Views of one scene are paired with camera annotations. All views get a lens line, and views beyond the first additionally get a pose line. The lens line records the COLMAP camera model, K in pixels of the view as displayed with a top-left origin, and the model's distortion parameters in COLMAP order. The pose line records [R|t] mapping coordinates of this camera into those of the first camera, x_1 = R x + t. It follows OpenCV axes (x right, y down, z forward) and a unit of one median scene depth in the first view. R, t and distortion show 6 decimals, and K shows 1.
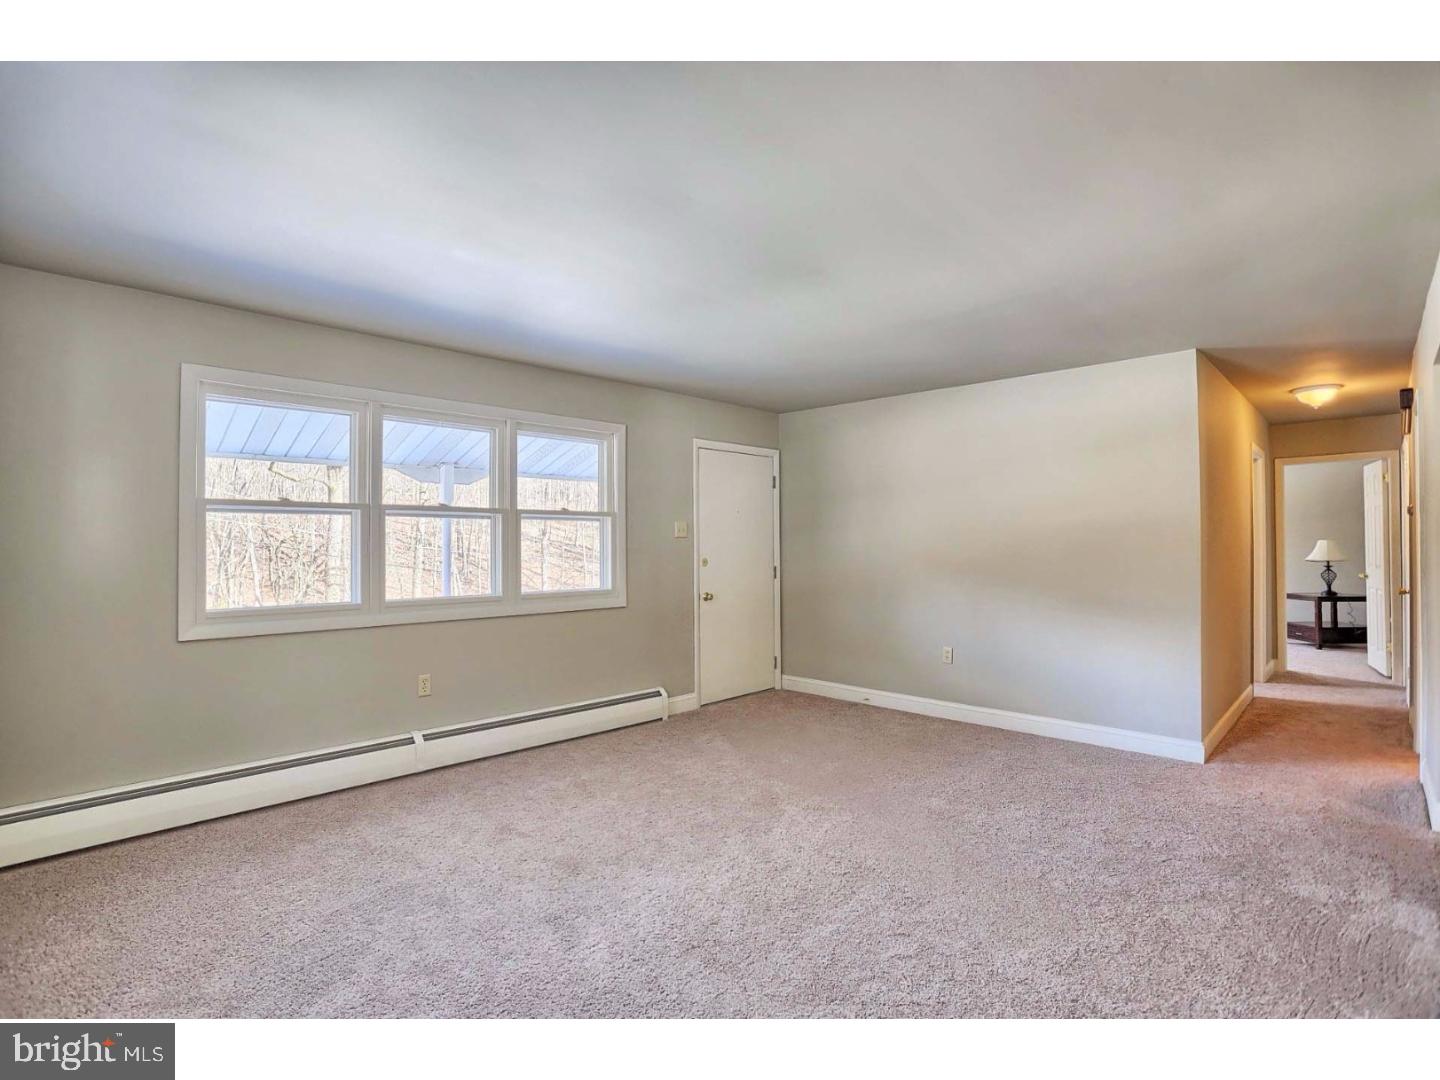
lens RADIAL K [[703.4, 0, 713.0], [0, 703.4, 539.4], [0, 0, 1]] dist [0.001012, 0.000363]
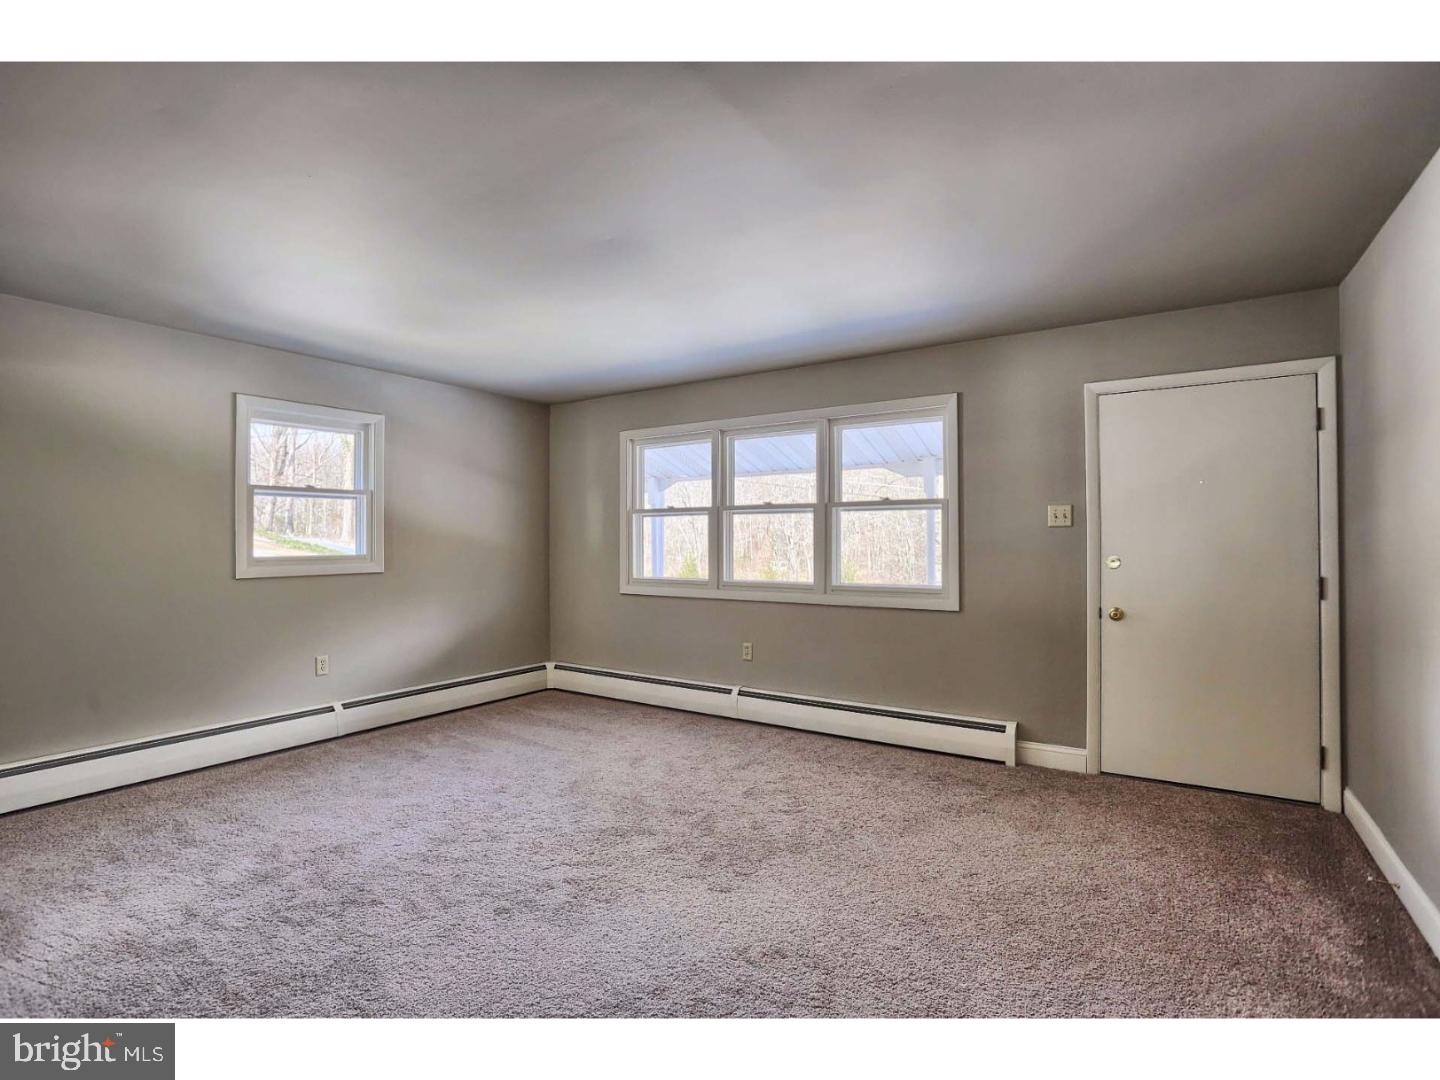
lens RADIAL K [[703.4, 0, 713.0], [0, 703.4, 539.4], [0, 0, 1]] dist [0.001012, 0.000363]
pose [[0.235139, 0.006090, -0.971943, 0.617625], [0.009682, 0.999916, 0.008607, 0.000742], [0.971914, -0.011434, 0.235060, 0.529792]]
